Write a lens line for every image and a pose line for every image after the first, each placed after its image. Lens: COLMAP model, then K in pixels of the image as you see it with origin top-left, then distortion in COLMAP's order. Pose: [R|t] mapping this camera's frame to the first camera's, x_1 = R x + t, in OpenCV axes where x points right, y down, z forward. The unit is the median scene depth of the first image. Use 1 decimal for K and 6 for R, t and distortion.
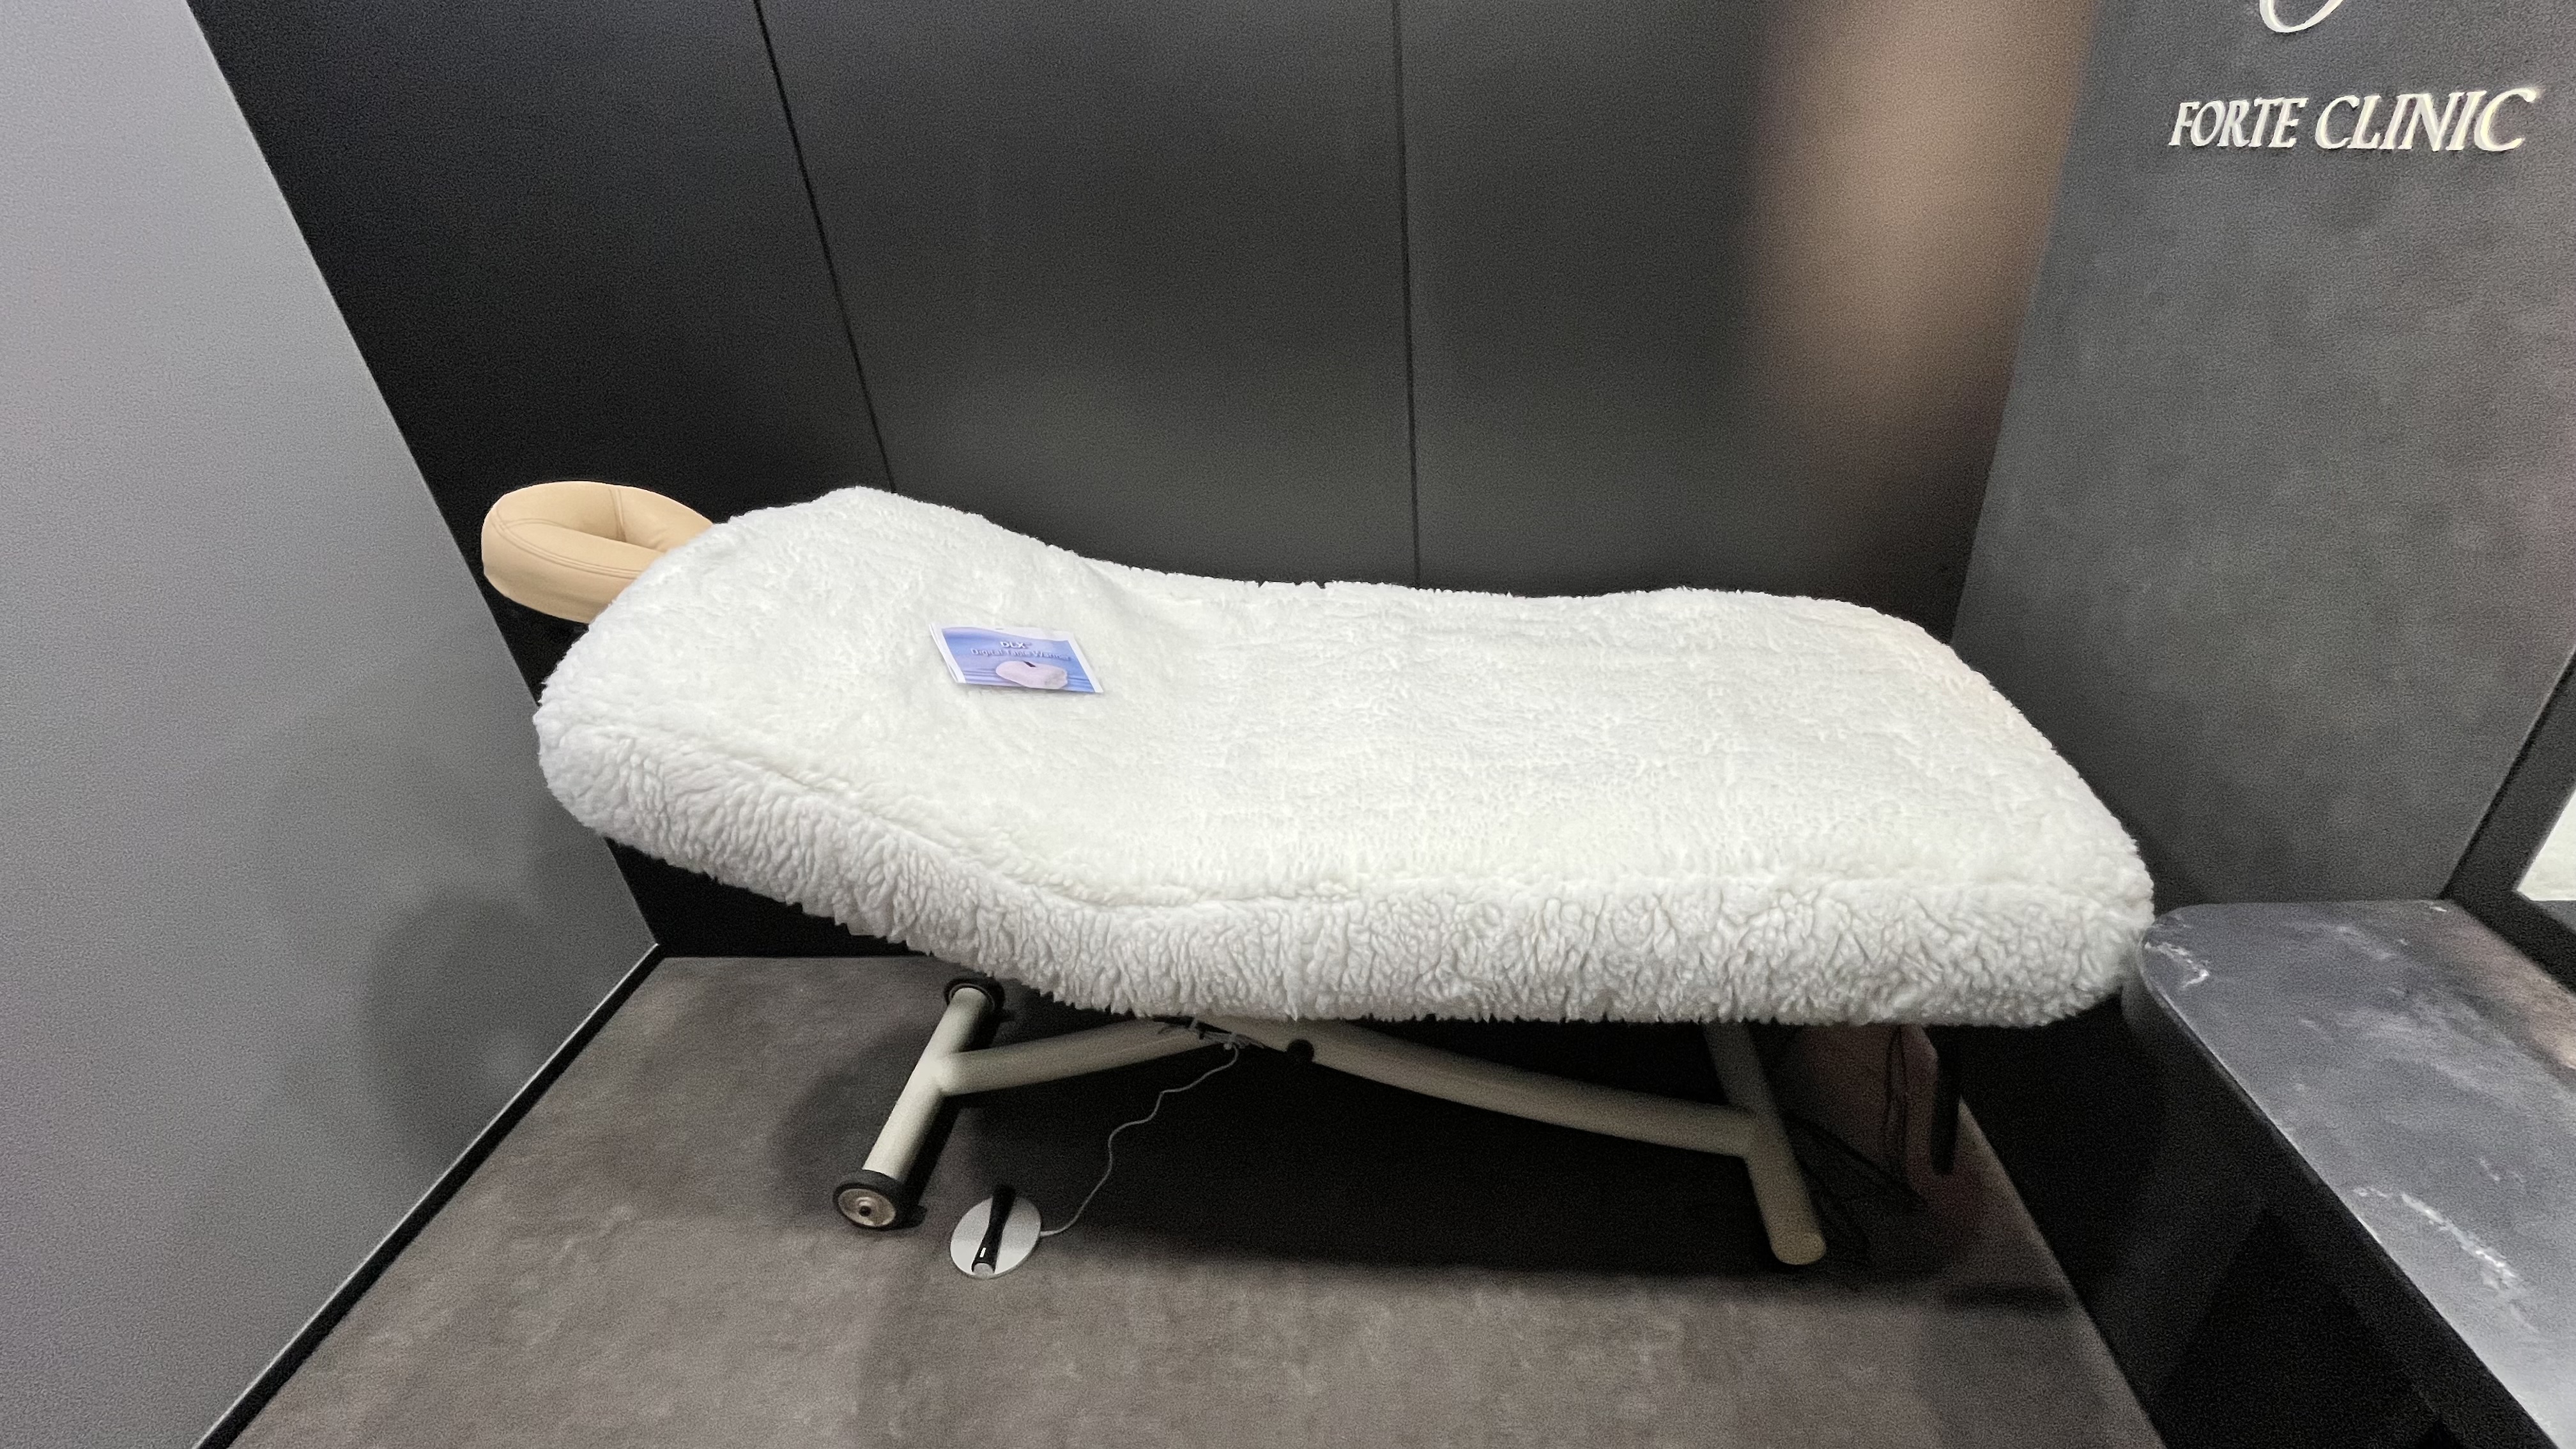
lens RADIAL K [[1053.8, 0, 1288.0], [0, 1053.8, 724.5], [0, 0, 1]] dist [-0.001812, -0.000660]
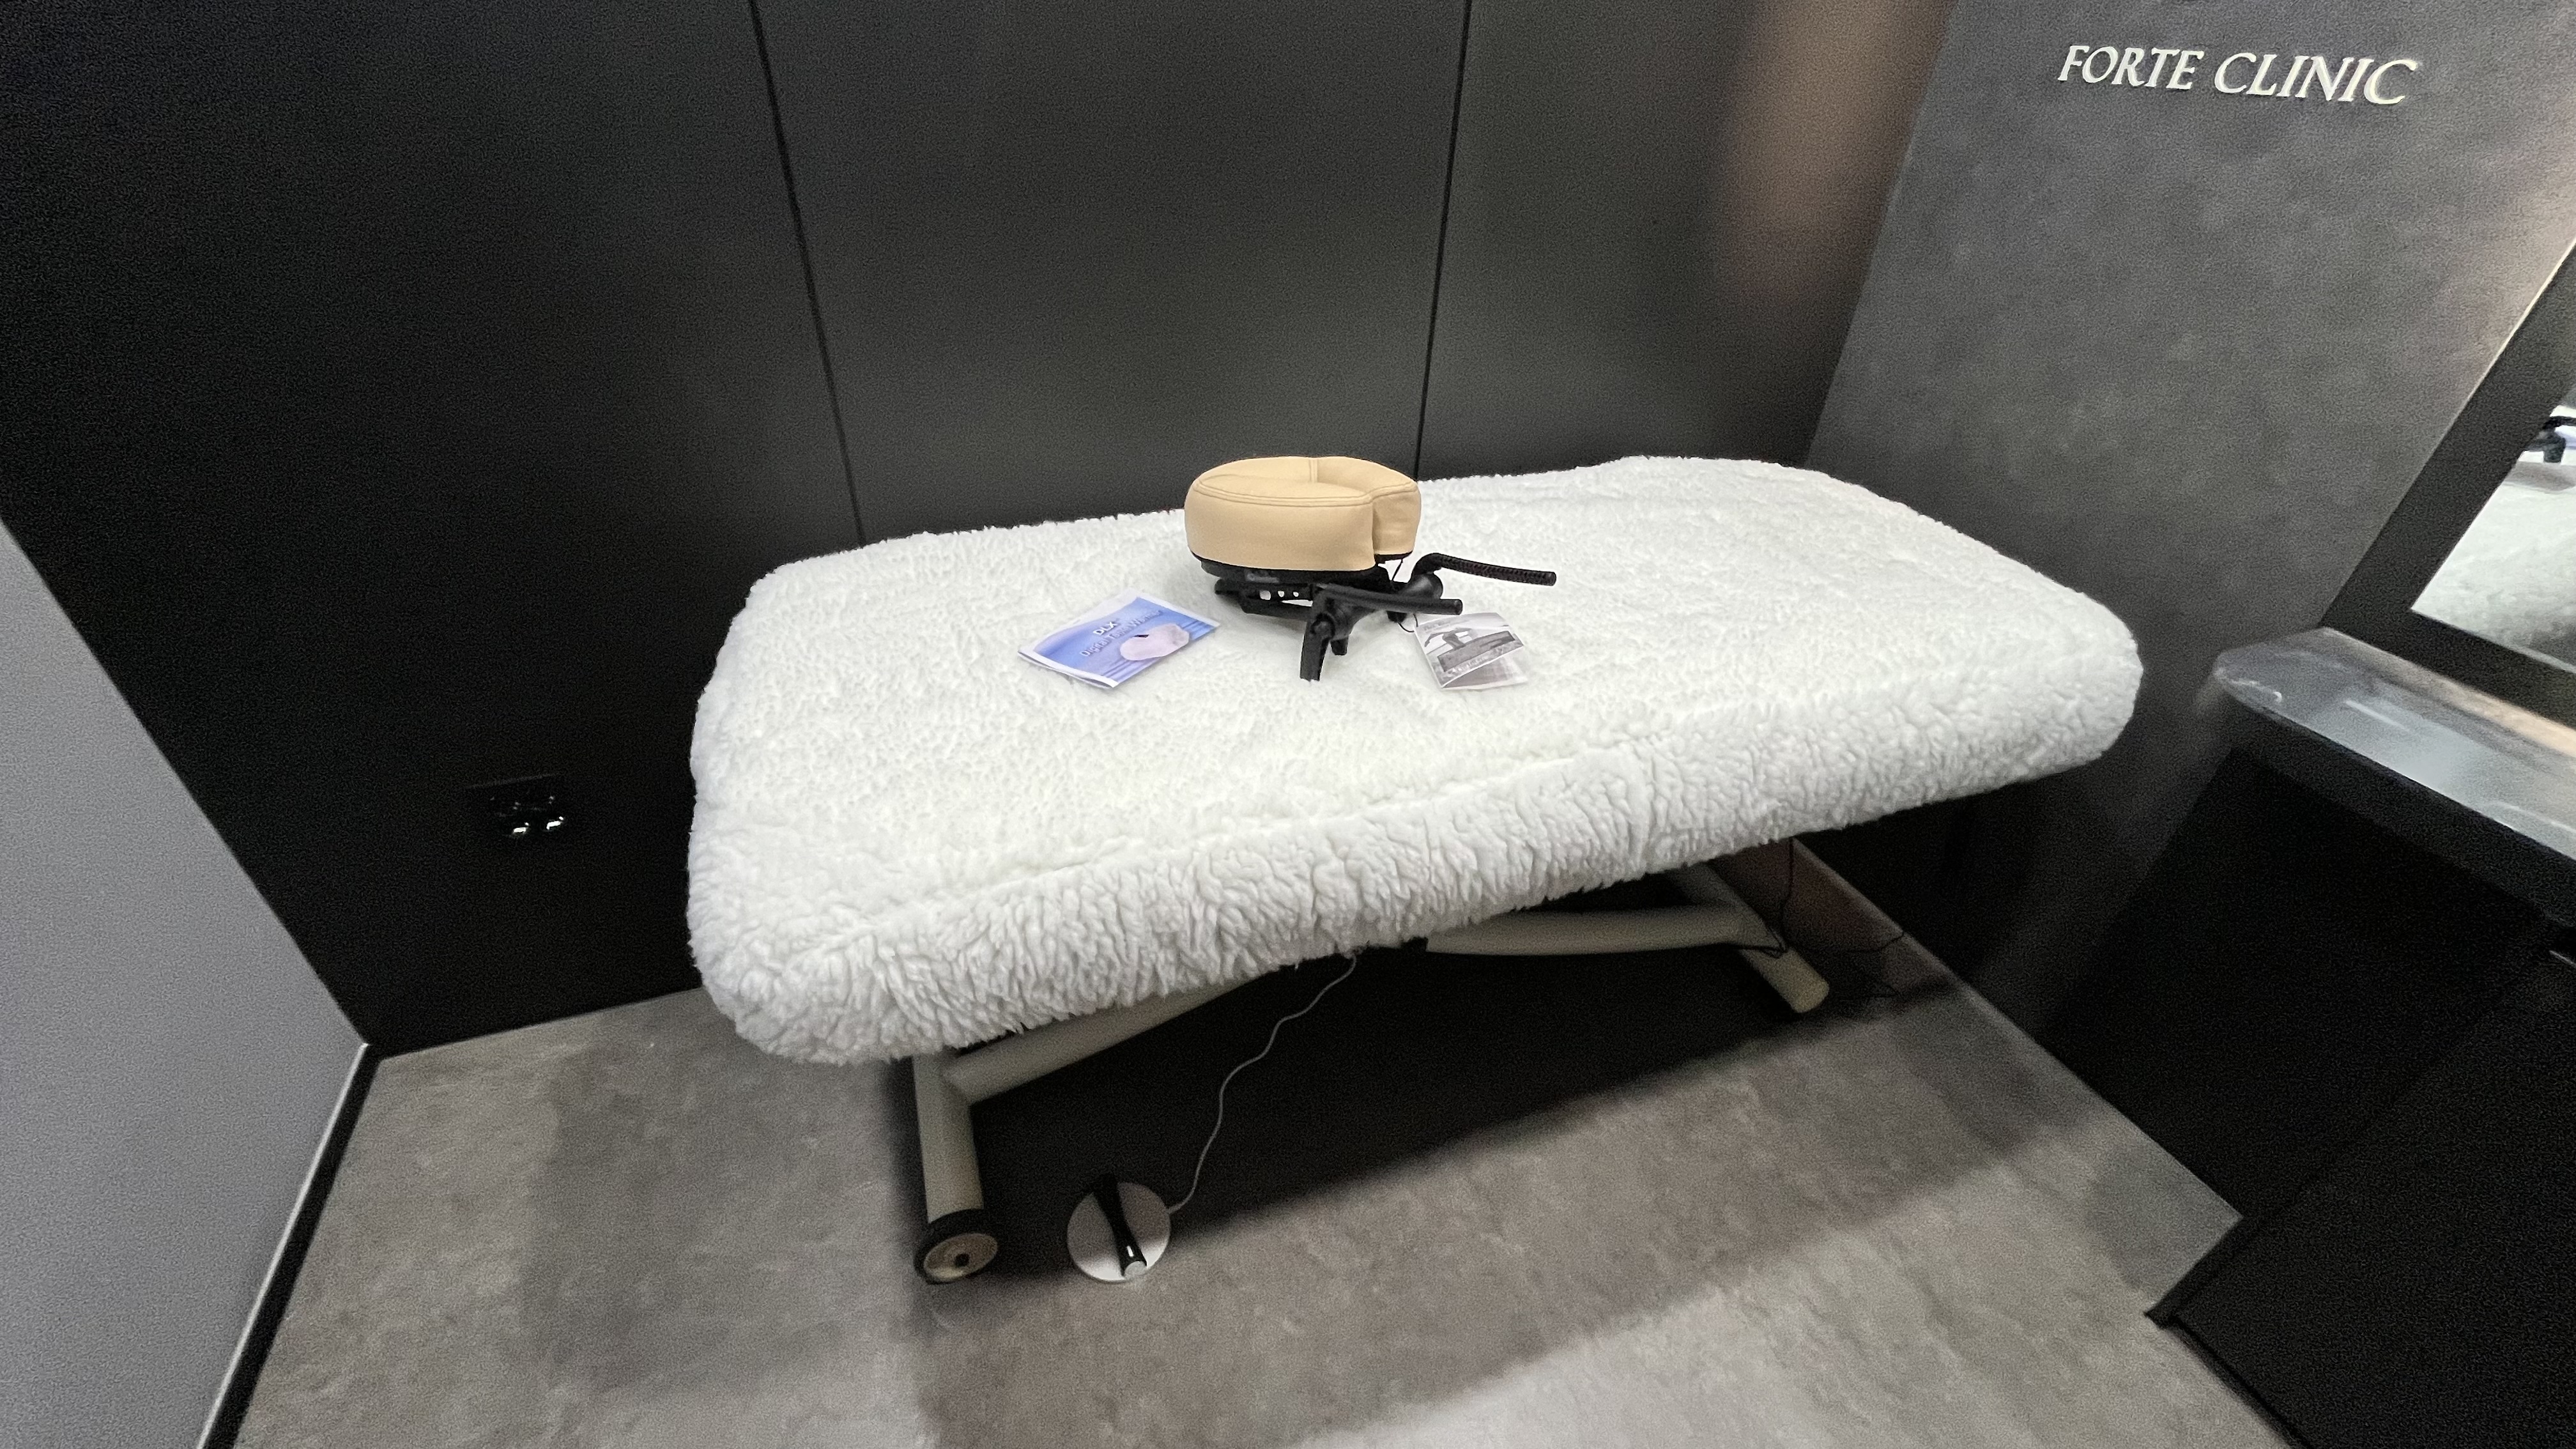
lens RADIAL K [[1053.8, 0, 1288.0], [0, 1053.8, 724.5], [0, 0, 1]] dist [-0.001812, -0.000660]
pose [[0.885449, -0.141796, 0.442577, -0.767383], [0.107147, 0.988948, 0.102481, -0.006408], [-0.452217, -0.043320, 0.890855, 0.283562]]
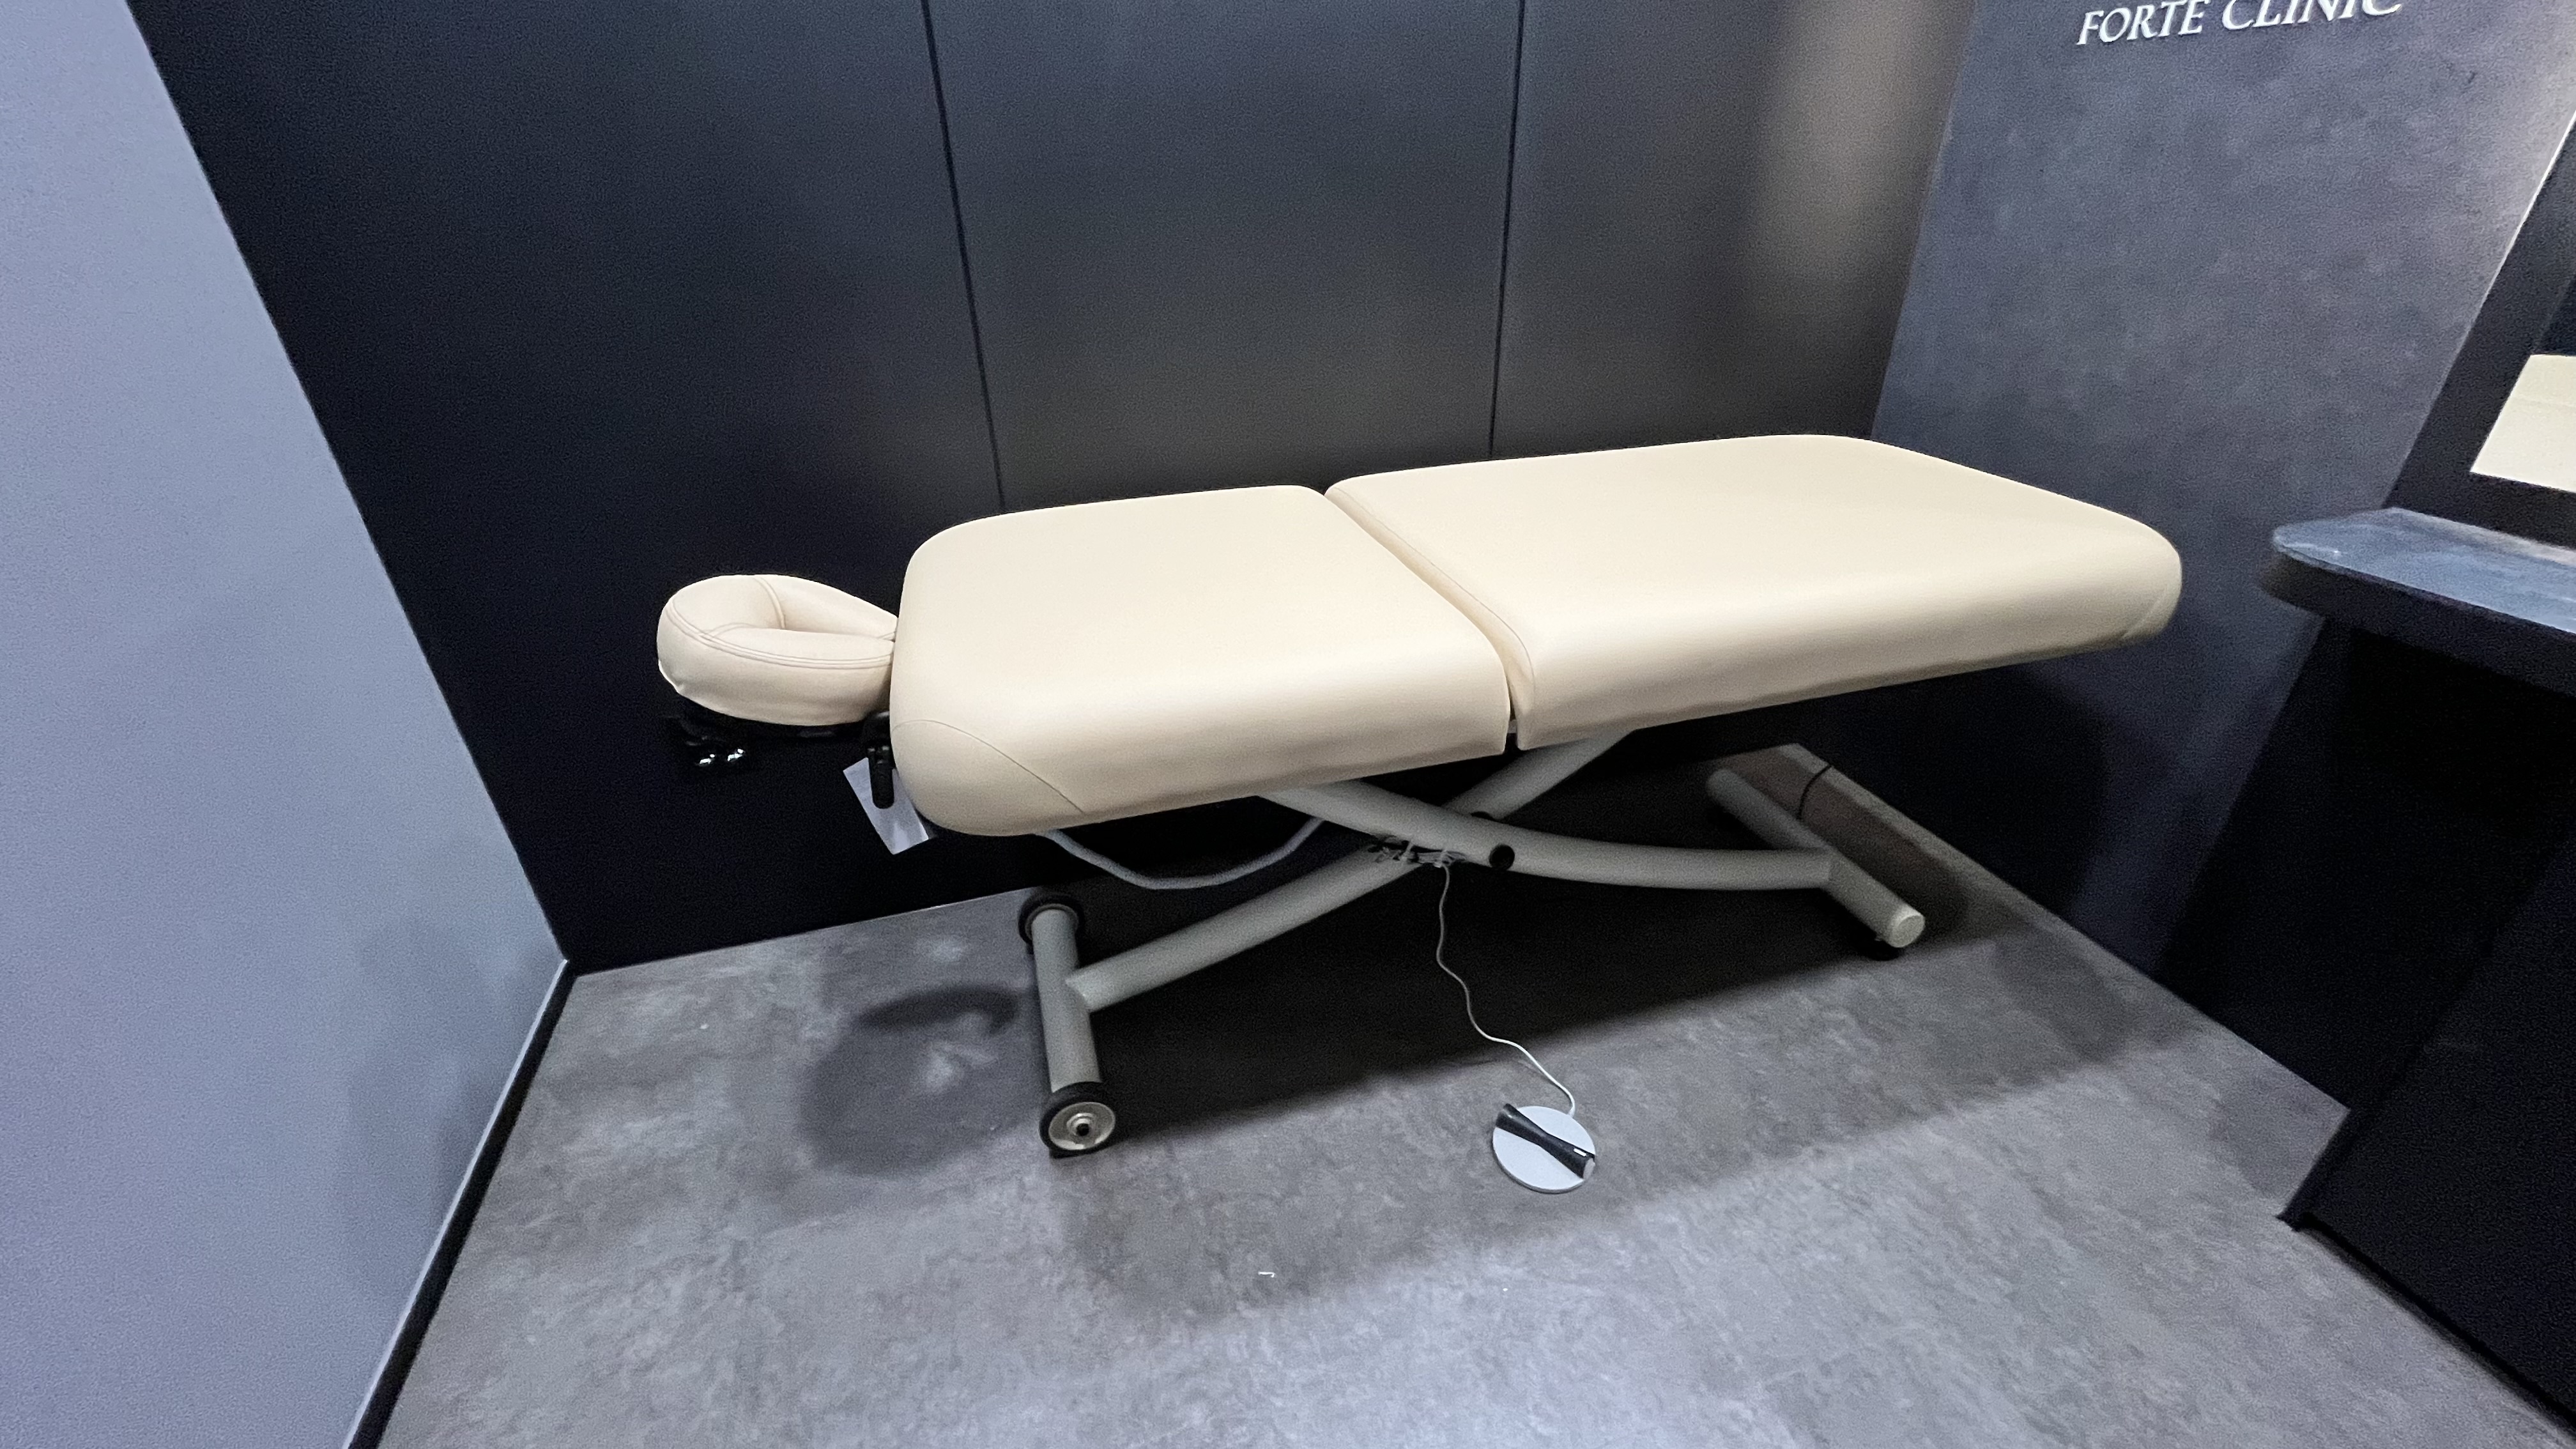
lens RADIAL K [[1053.8, 0, 1288.0], [0, 1053.8, 724.5], [0, 0, 1]] dist [-0.001812, -0.000660]
pose [[0.920541, -0.116306, 0.372929, -0.851188], [0.127767, 0.991786, -0.006072, 0.246130], [-0.369160, 0.053238, 0.927840, 0.164338]]
